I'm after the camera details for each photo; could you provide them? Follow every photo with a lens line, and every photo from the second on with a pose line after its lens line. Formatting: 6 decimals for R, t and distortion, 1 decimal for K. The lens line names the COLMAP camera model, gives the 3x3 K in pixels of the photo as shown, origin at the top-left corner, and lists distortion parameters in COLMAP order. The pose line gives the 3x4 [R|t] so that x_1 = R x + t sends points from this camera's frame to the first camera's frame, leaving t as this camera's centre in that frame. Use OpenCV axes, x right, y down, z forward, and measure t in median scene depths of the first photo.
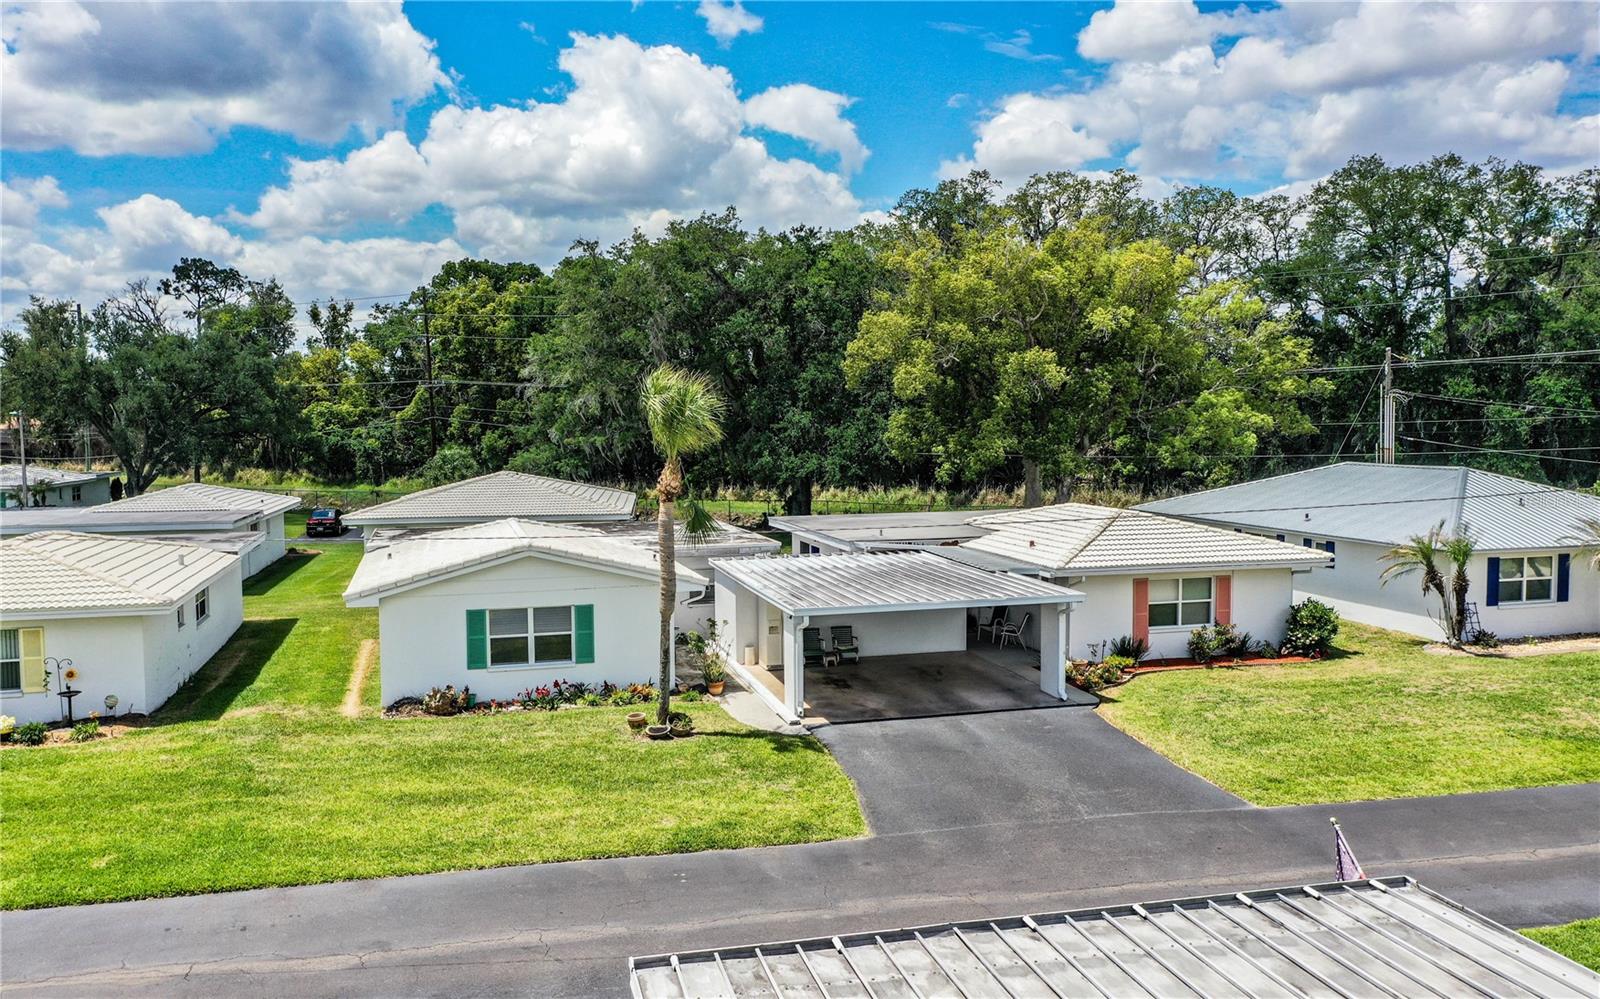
lens RADIAL K [[1292.1, 0, 788.3], [0, 1292.1, 498.8], [0, 0, 1]] dist [0.004948, 0.002015]
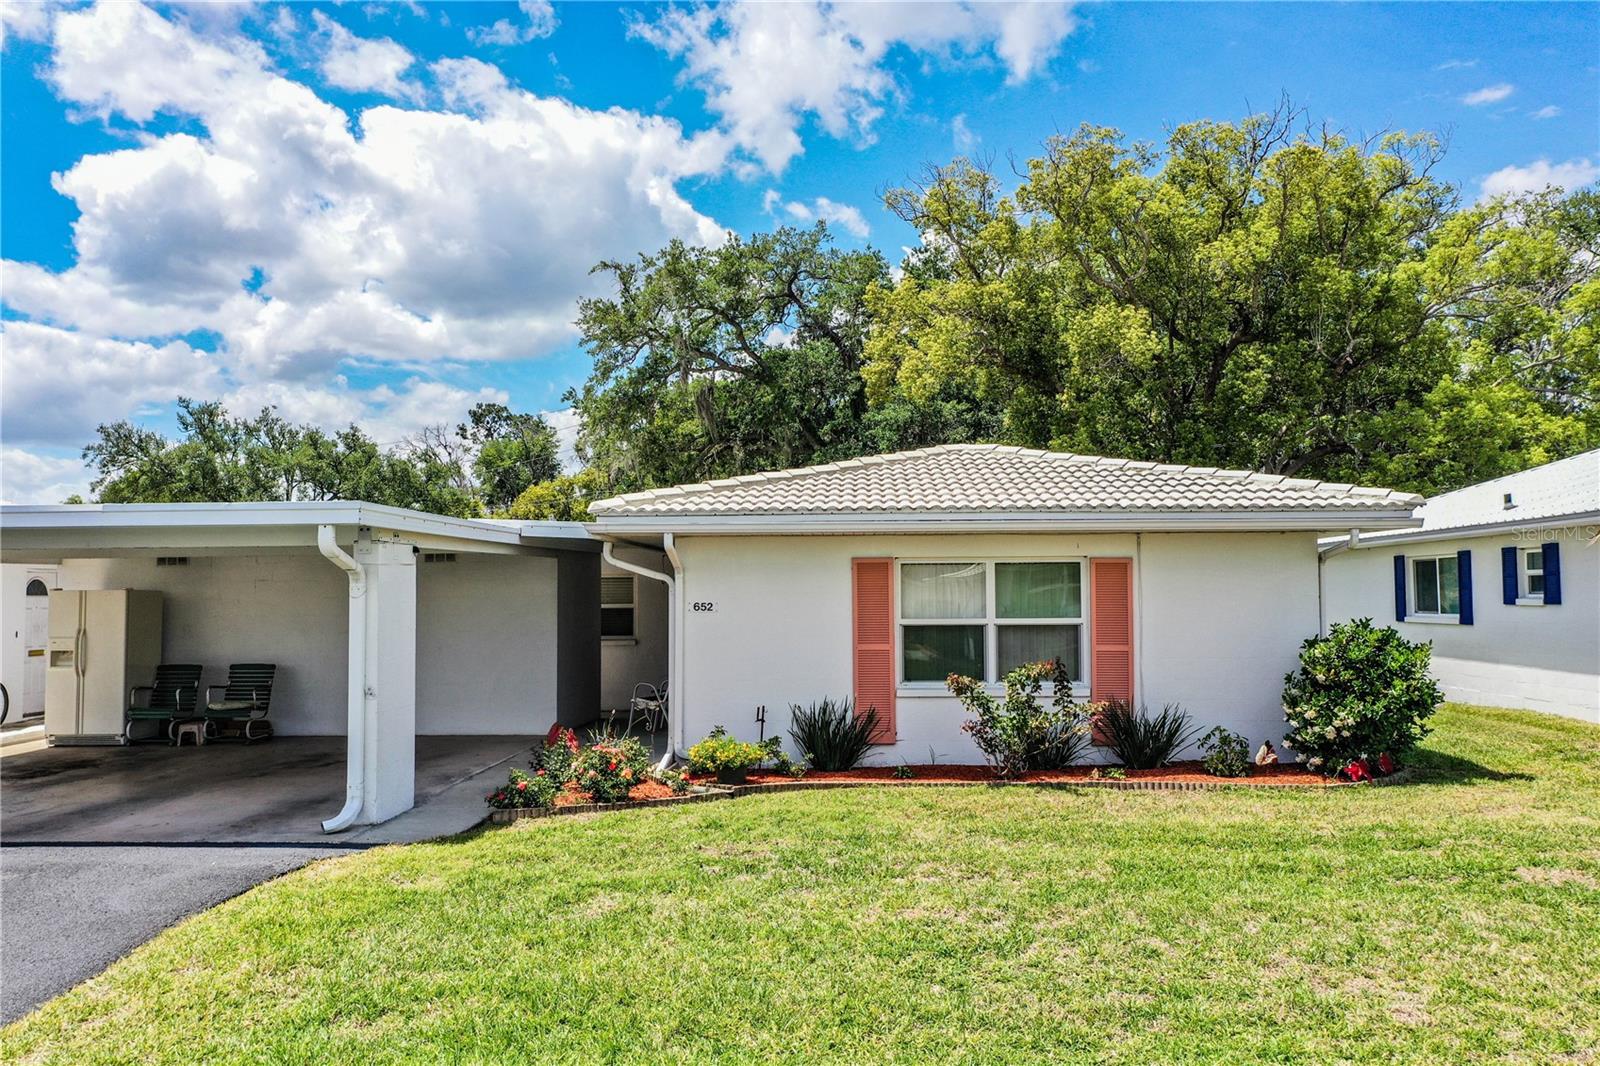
lens RADIAL K [[1258.1, 0, 800.0], [0, 1258.1, 533.0], [0, 0, 1]] dist [0.004066, -0.005325]
pose [[0.950210, -0.015463, -0.311227, 0.372356], [-0.020270, 0.993586, -0.111251, 0.097899], [0.310951, 0.112021, 0.943801, 0.624713]]
